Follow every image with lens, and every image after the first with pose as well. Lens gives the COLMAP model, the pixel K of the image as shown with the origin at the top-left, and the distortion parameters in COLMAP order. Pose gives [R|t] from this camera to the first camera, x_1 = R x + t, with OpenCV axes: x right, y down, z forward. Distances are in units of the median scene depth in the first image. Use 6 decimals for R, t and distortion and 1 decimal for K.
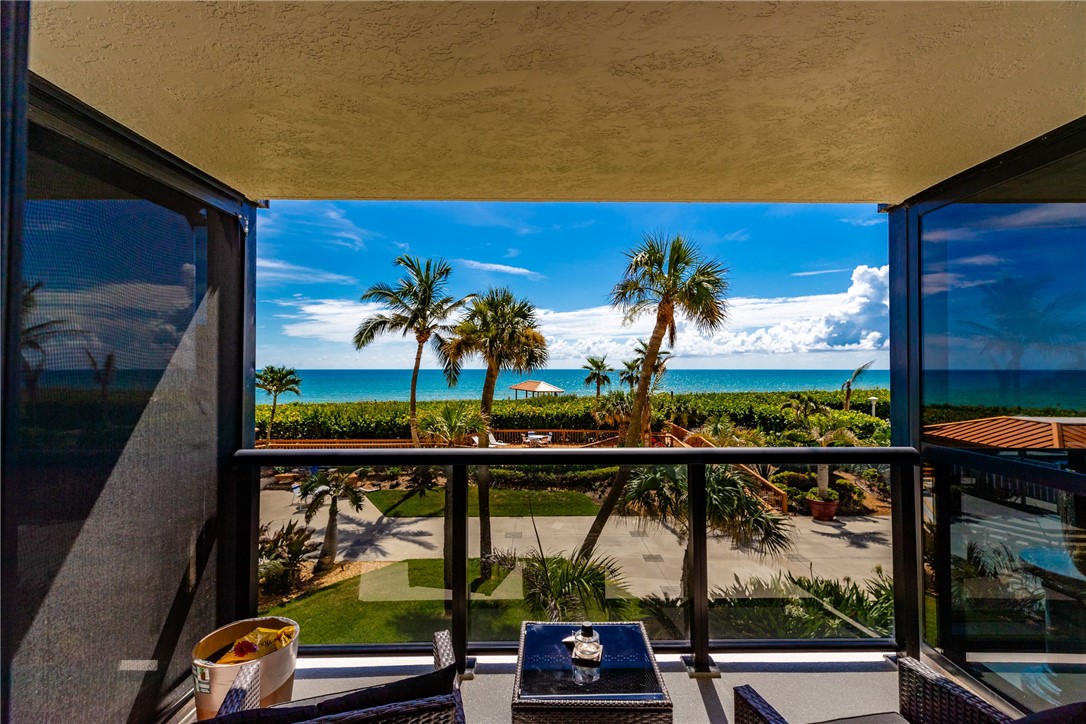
lens RADIAL K [[487.7, 0, 542.2], [0, 487.7, 360.6], [0, 0, 1]] dist [0.007821, -0.001296]
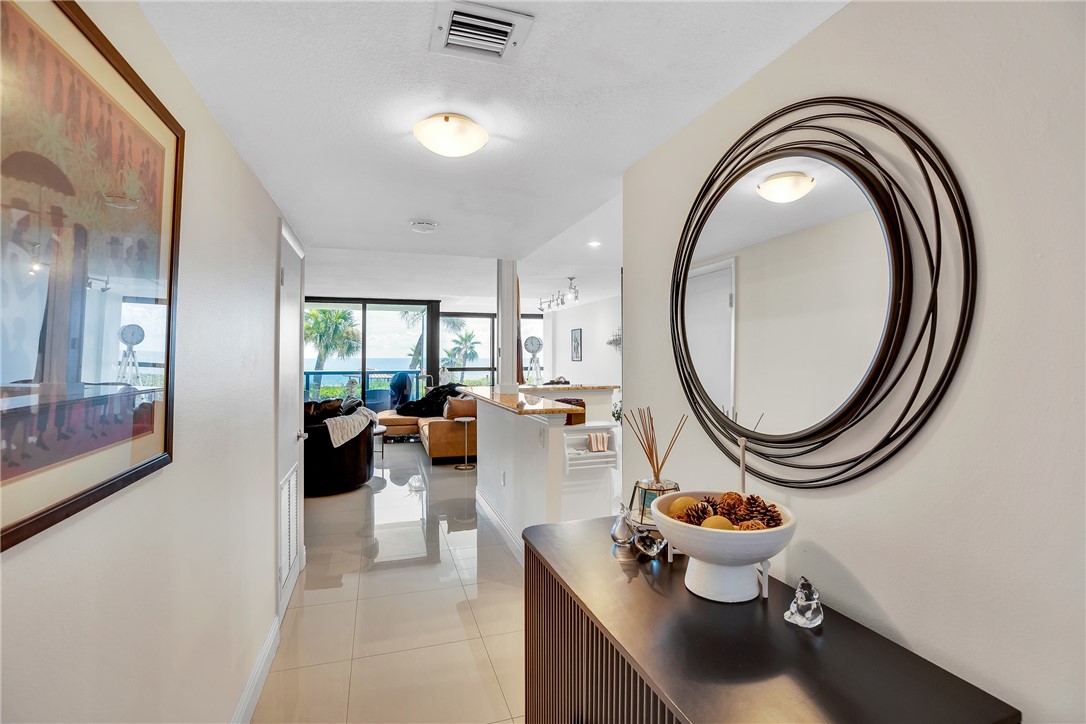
lens RADIAL K [[501.0, 0, 549.4], [0, 501.0, 338.1], [0, 0, 1]] dist [-0.035236, 0.006813]
pose [[0.950862, 0.011580, 0.309397, 0.050150], [-0.004826, 0.999733, -0.022586, -0.001234], [-0.309576, 0.019983, 0.950665, -0.366289]]
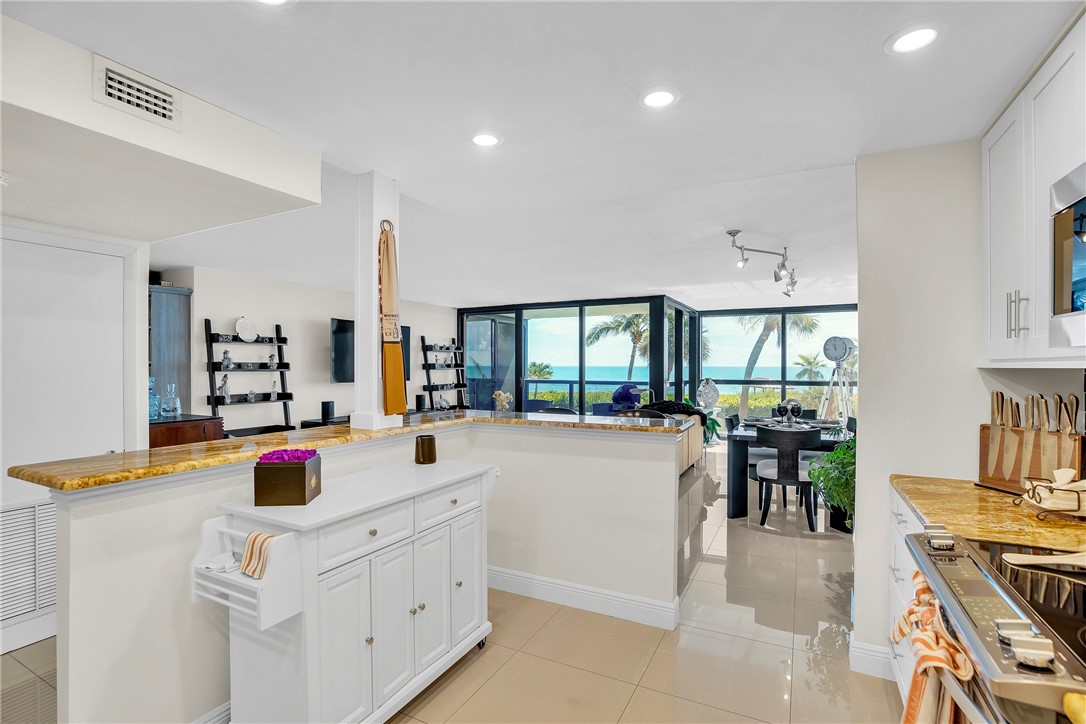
lens RADIAL K [[501.0, 0, 548.5], [0, 501.0, 367.4], [0, 0, 1]] dist [-0.035236, 0.006813]
pose [[0.886535, 0.005106, -0.462634, 0.162488], [0.004293, 0.999805, 0.019260, -0.000528], [0.462642, -0.019061, 0.886340, -0.282143]]
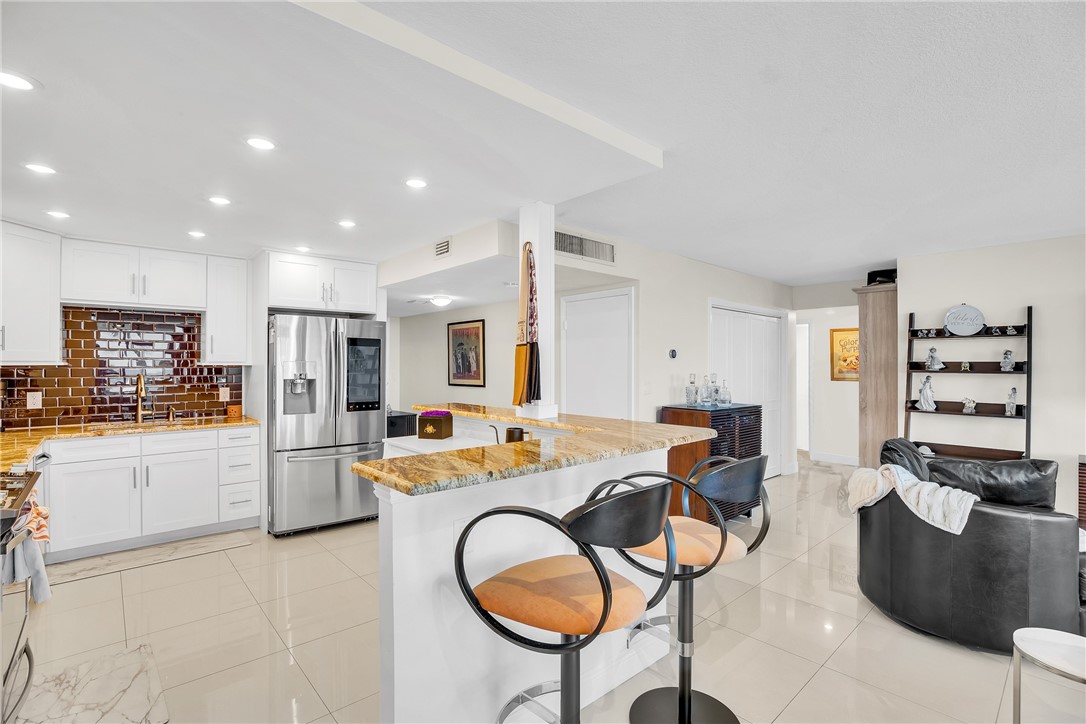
lens RADIAL K [[501.0, 0, 547.4], [0, 501.0, 366.1], [0, 0, 1]] dist [-0.035236, 0.006813]
pose [[-0.750245, 0.002270, -0.661156, 0.162457], [0.009879, 0.999921, -0.007777, 0.002297], [0.661087, -0.012367, -0.750208, -0.119331]]
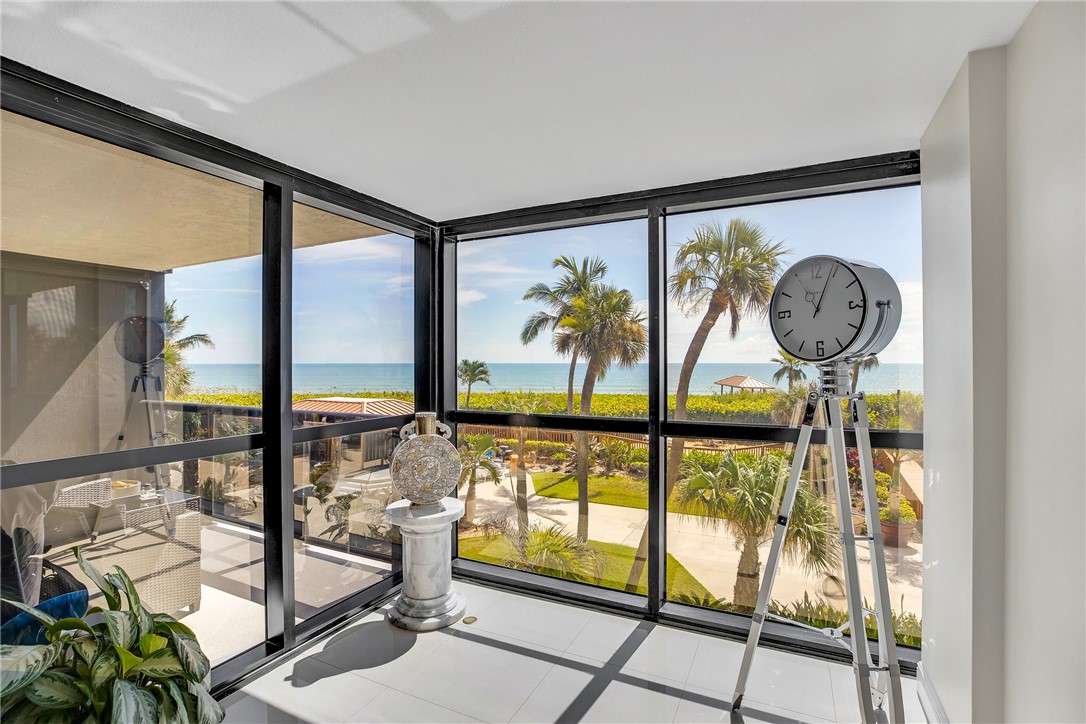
lens RADIAL K [[501.0, 0, 545.7], [0, 501.0, 355.9], [0, 0, 1]] dist [-0.035236, 0.006813]
pose [[0.895734, -0.004653, -0.444567, 0.174855], [0.006310, 0.999978, 0.002247, 0.001032], [0.444546, -0.004818, 0.895743, -0.005625]]
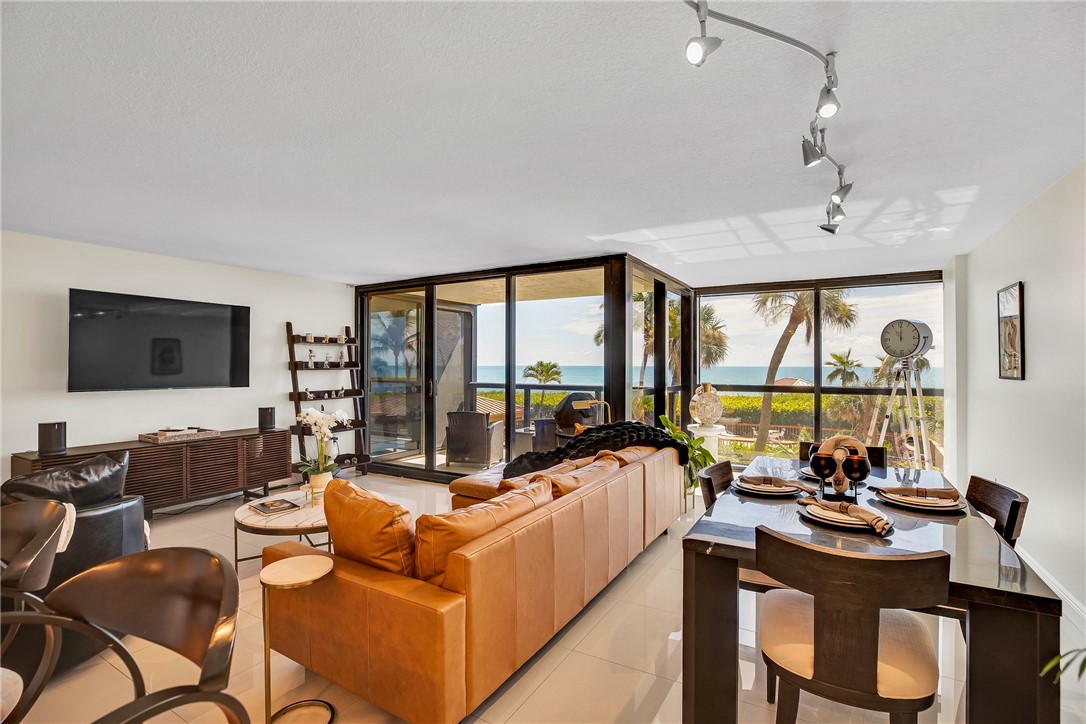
lens RADIAL K [[501.0, 0, 548.1], [0, 501.0, 360.7], [0, 0, 1]] dist [-0.035236, 0.006813]
pose [[0.863038, -0.000587, -0.505139, 0.155890], [0.004323, 0.999971, 0.006223, 0.001630], [0.505120, -0.007554, 0.863016, -0.166295]]
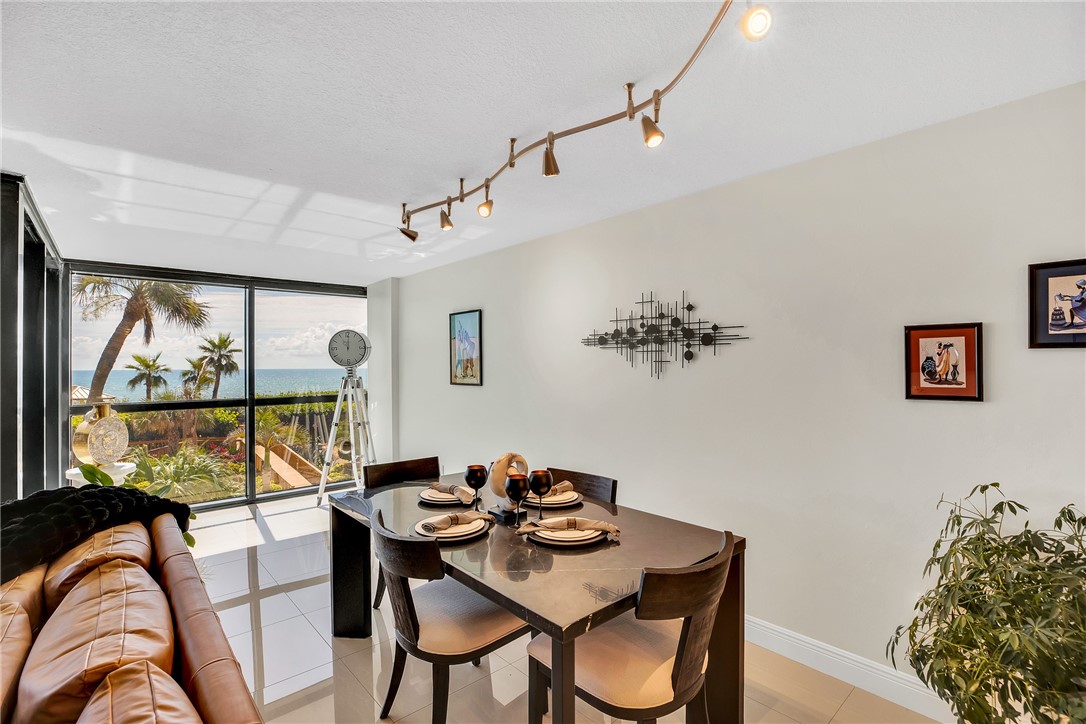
lens RADIAL K [[501.0, 0, 547.2], [0, 501.0, 359.1], [0, 0, 1]] dist [-0.035236, 0.006813]
pose [[0.749105, 0.006463, 0.662419, 0.102299], [-0.005850, 0.999978, -0.003141, -0.000629], [-0.662425, -0.001522, 0.749127, -0.134375]]
